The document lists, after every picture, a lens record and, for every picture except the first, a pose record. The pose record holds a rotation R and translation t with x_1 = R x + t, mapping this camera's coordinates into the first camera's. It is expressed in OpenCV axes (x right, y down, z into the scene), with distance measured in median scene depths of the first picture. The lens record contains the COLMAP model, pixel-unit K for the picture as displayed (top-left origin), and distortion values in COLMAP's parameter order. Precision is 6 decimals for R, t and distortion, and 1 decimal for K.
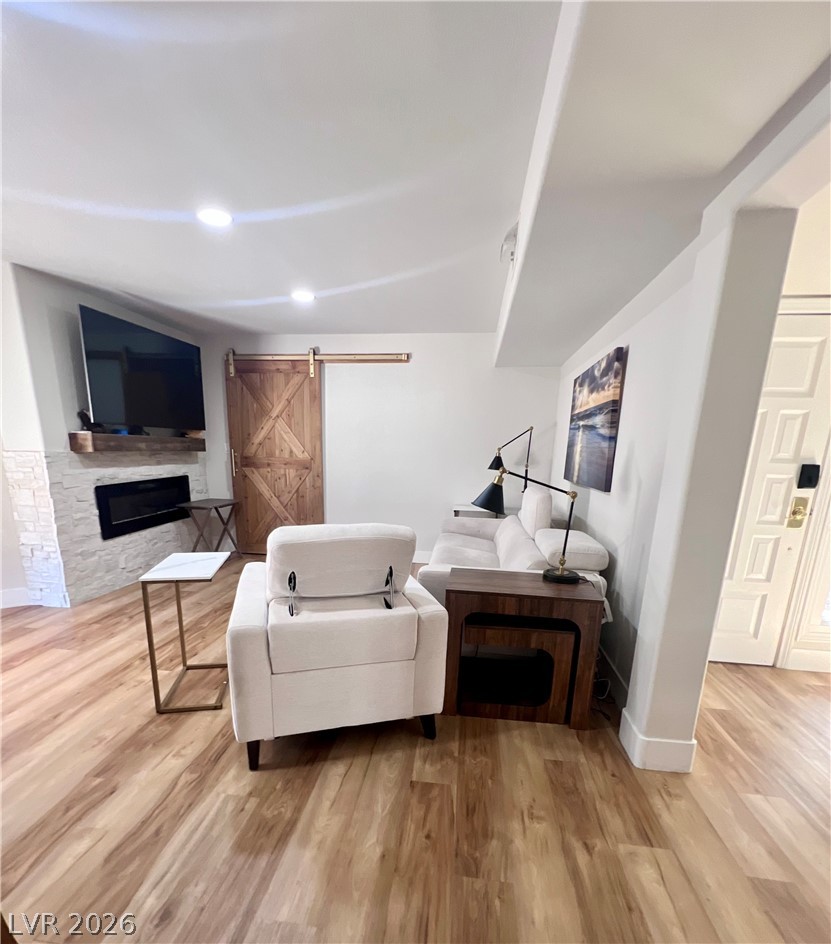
lens RADIAL K [[446.3, 0, 407.8], [0, 446.3, 557.8], [0, 0, 1]] dist [0.000972, 0.000911]
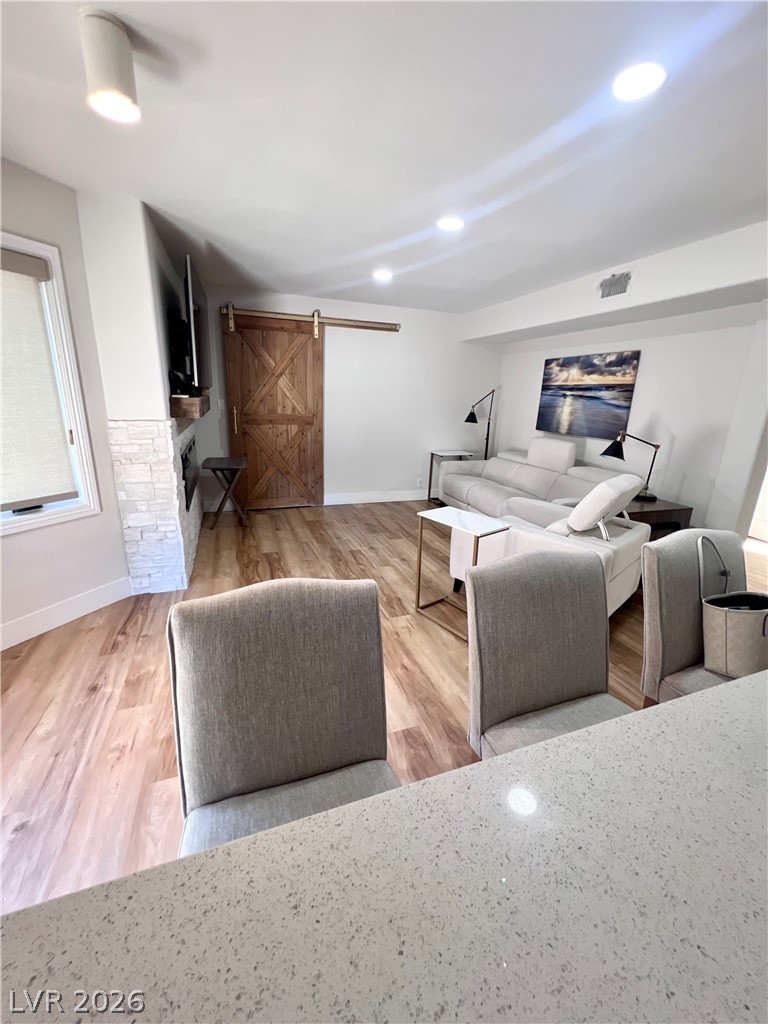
lens RADIAL K [[408.0, 0, 382.9], [0, 408.0, 509.1], [0, 0, 1]] dist [-0.001275, 0.000202]
pose [[0.887302, -0.117613, 0.445941, -0.571937], [0.096133, 0.992863, 0.070579, -0.054587], [-0.451059, -0.019755, 0.892275, 0.052977]]
